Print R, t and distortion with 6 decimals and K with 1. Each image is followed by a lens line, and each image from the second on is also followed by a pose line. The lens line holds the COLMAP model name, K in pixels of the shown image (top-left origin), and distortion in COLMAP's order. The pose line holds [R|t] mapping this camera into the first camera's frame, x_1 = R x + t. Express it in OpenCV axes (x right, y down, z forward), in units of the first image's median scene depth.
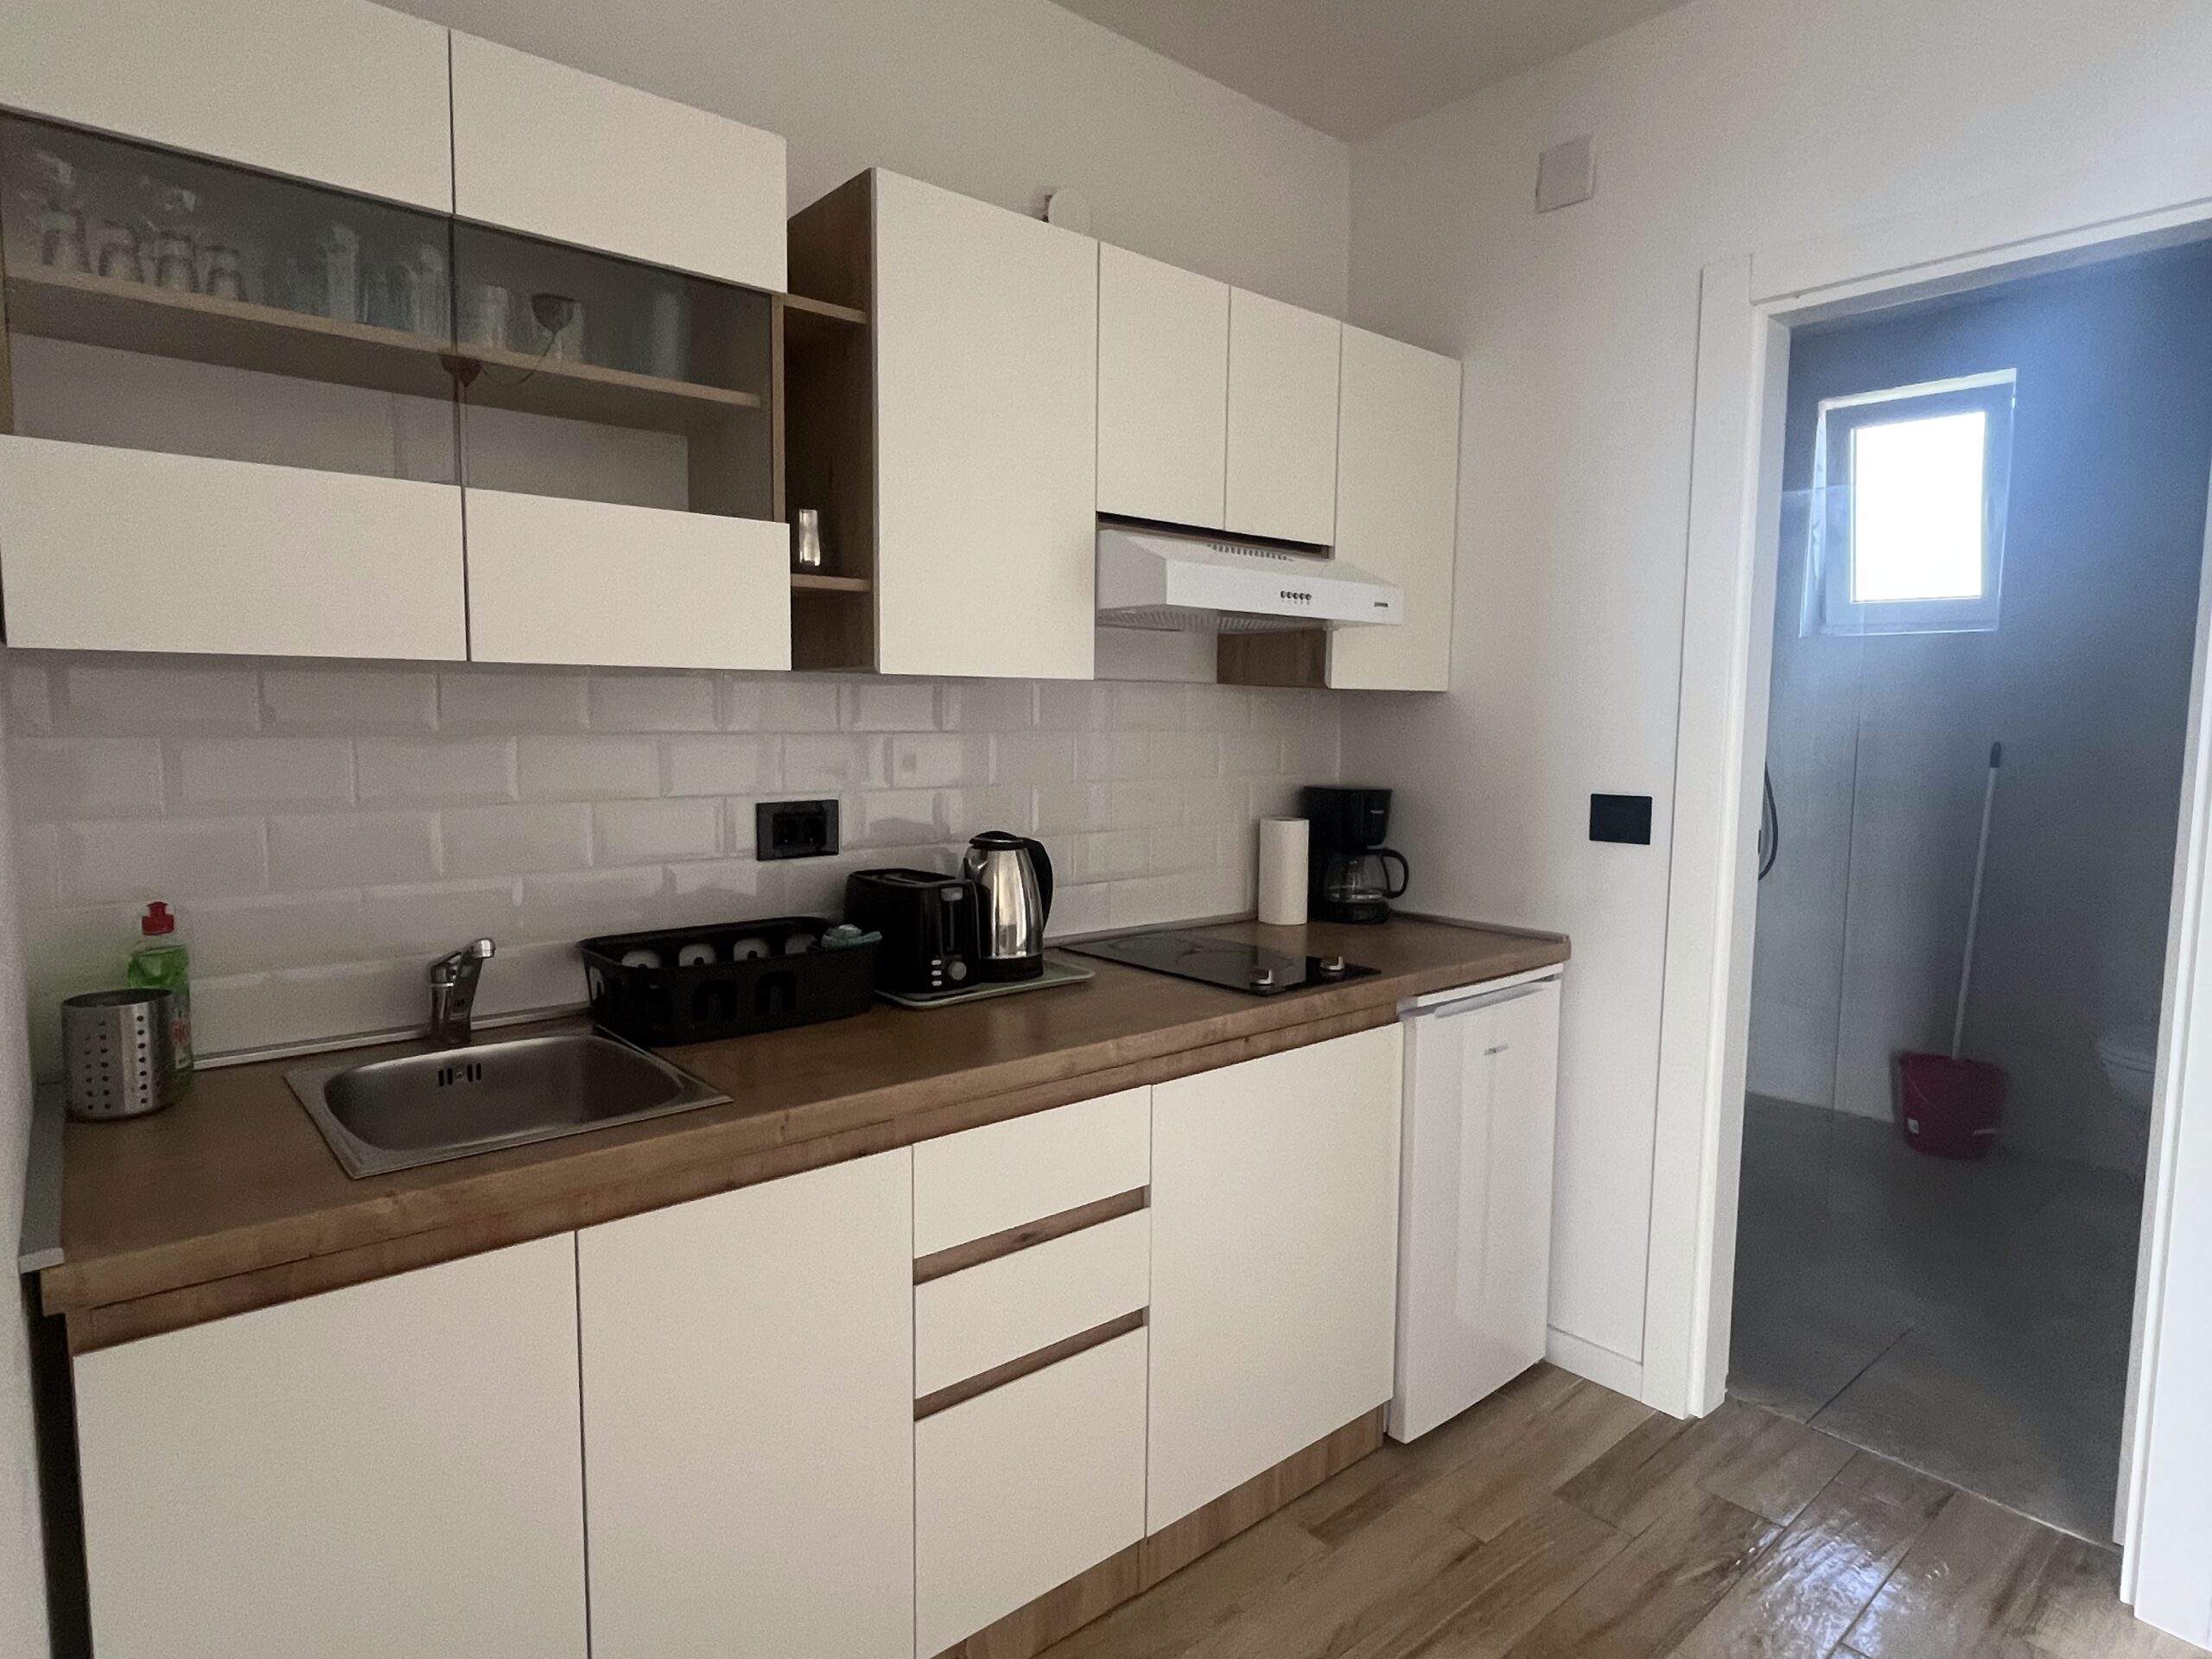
lens RADIAL K [[1245.0, 0, 1106.0], [0, 1245.0, 829.5], [0, 0, 1]] dist [0.002384, -0.000615]
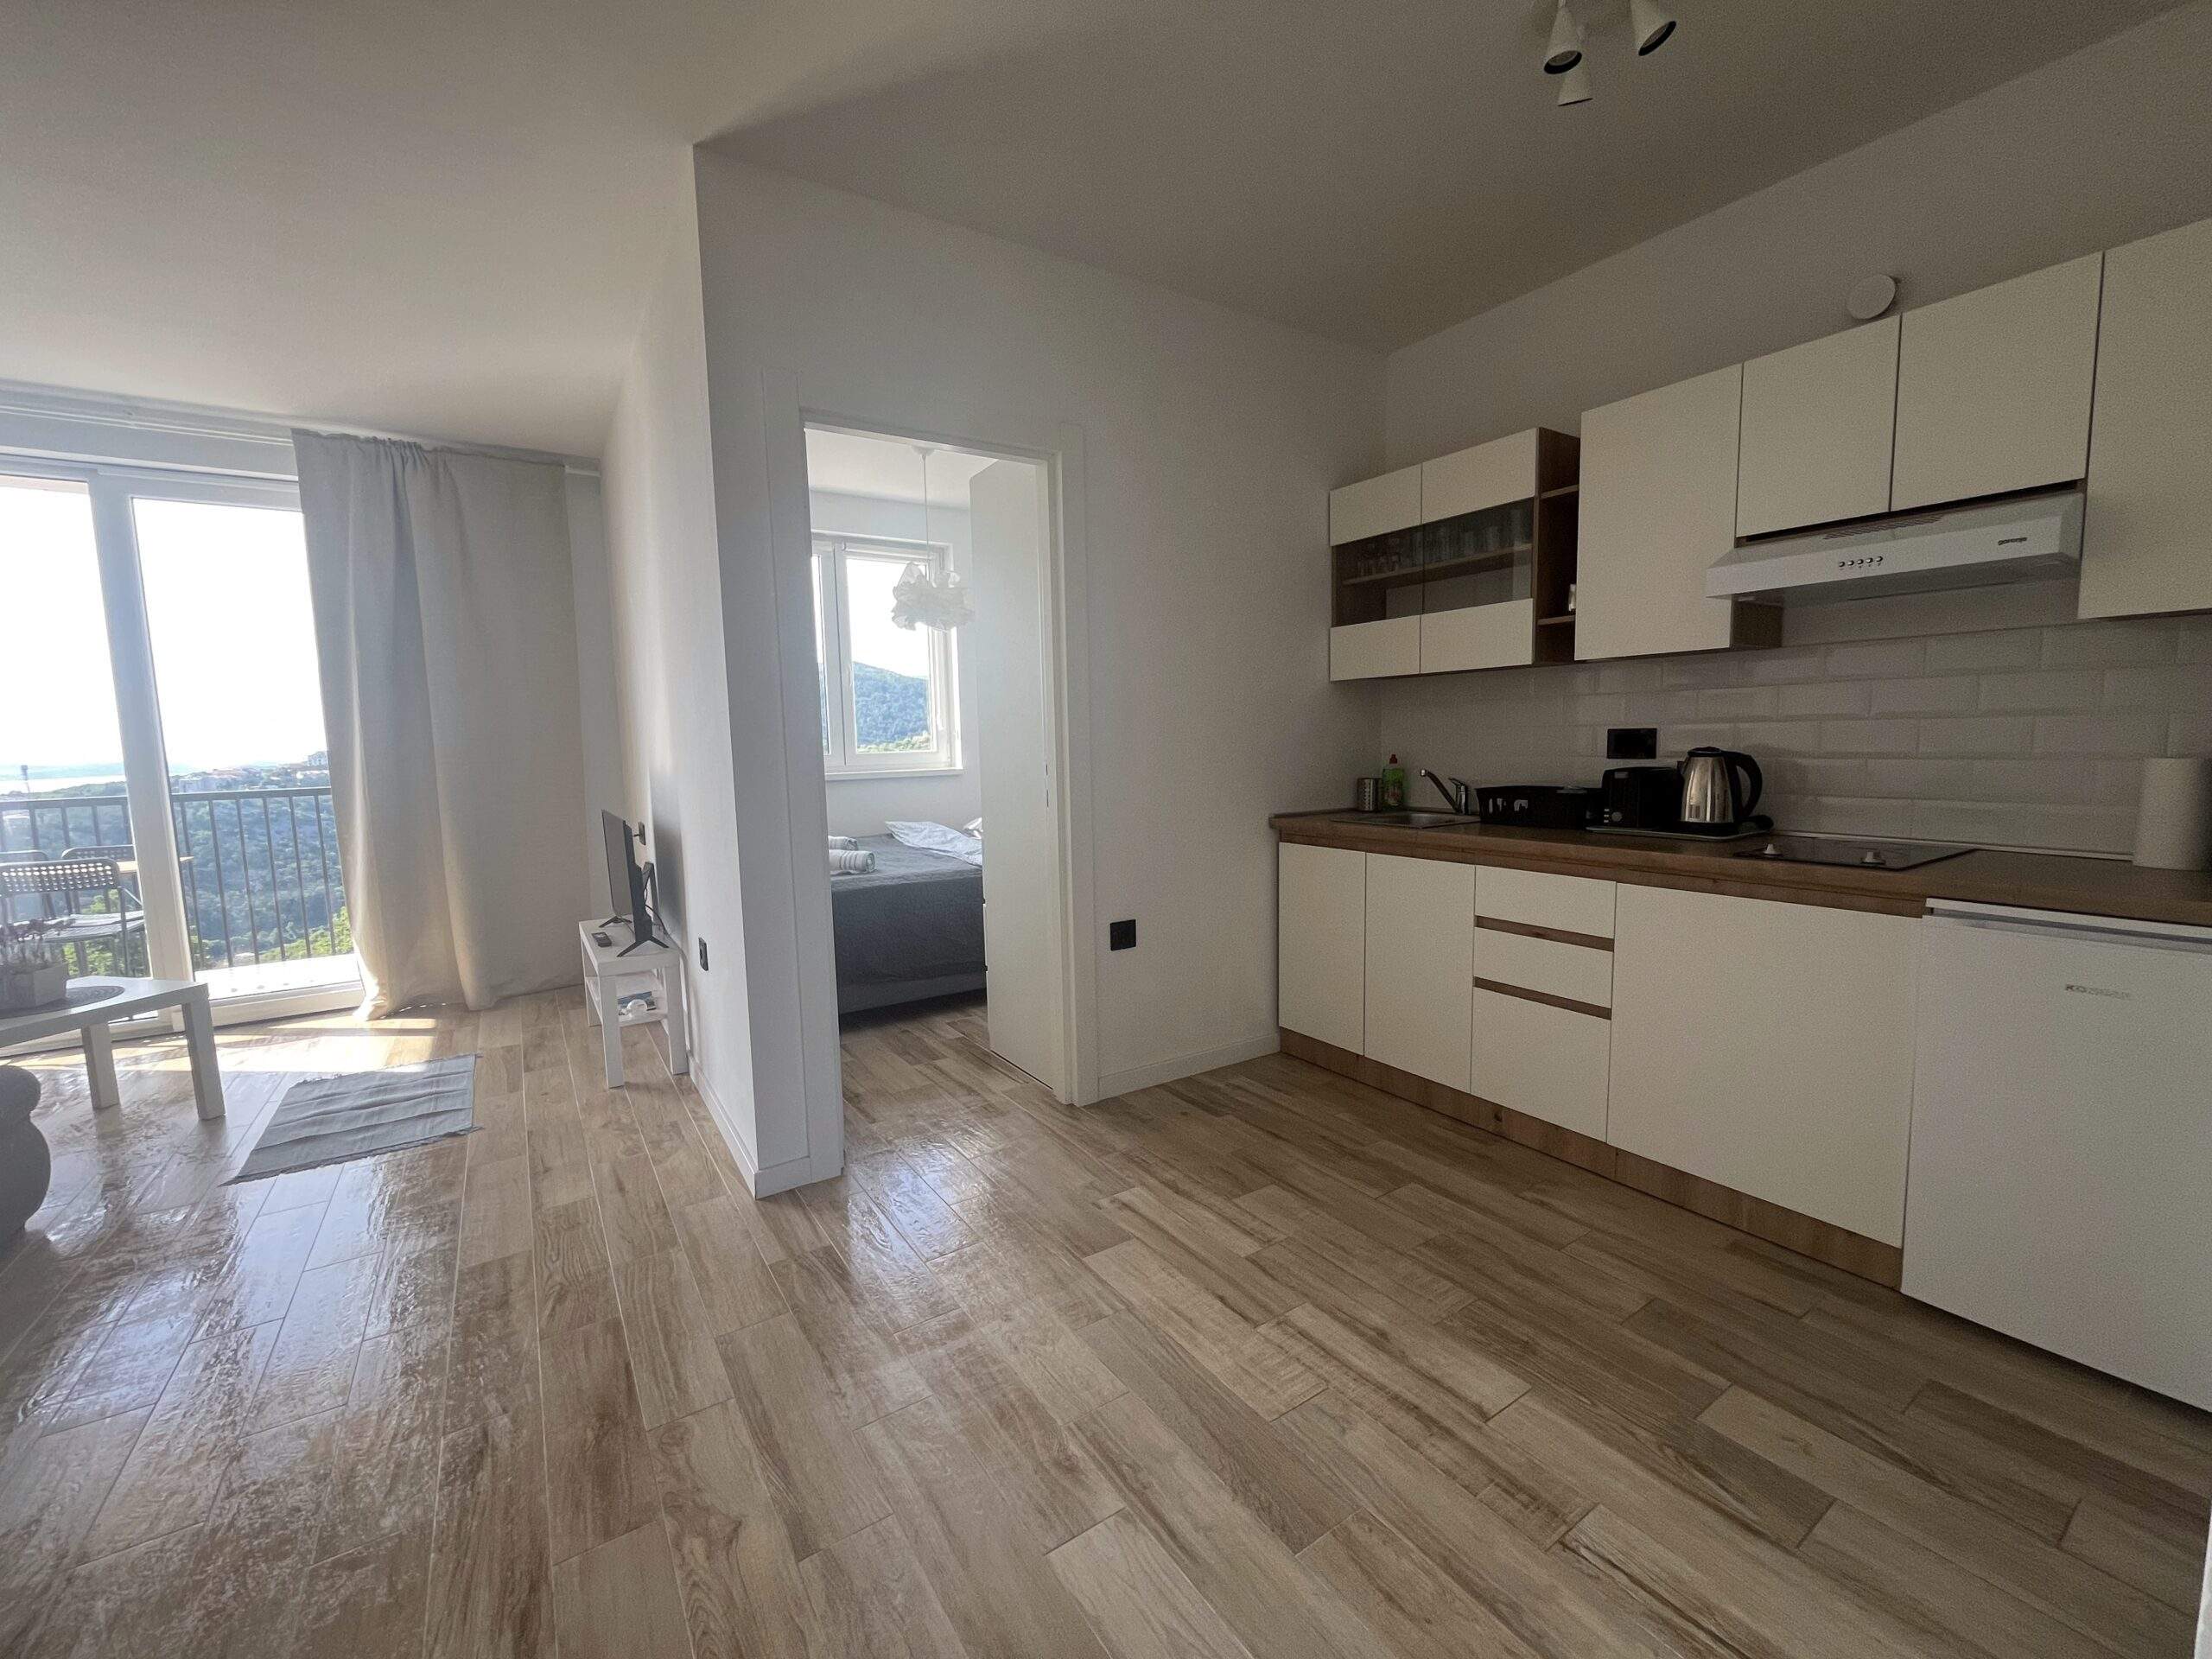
lens RADIAL K [[899.0, 0, 1103.5], [0, 899.0, 833.5], [0, 0, 1]] dist [-0.004365, 0.000093]
pose [[-0.119109, 0.104943, -0.987320, 1.384016], [-0.066947, 0.991287, 0.113441, 0.041776], [0.990622, 0.079610, -0.111045, 0.418525]]
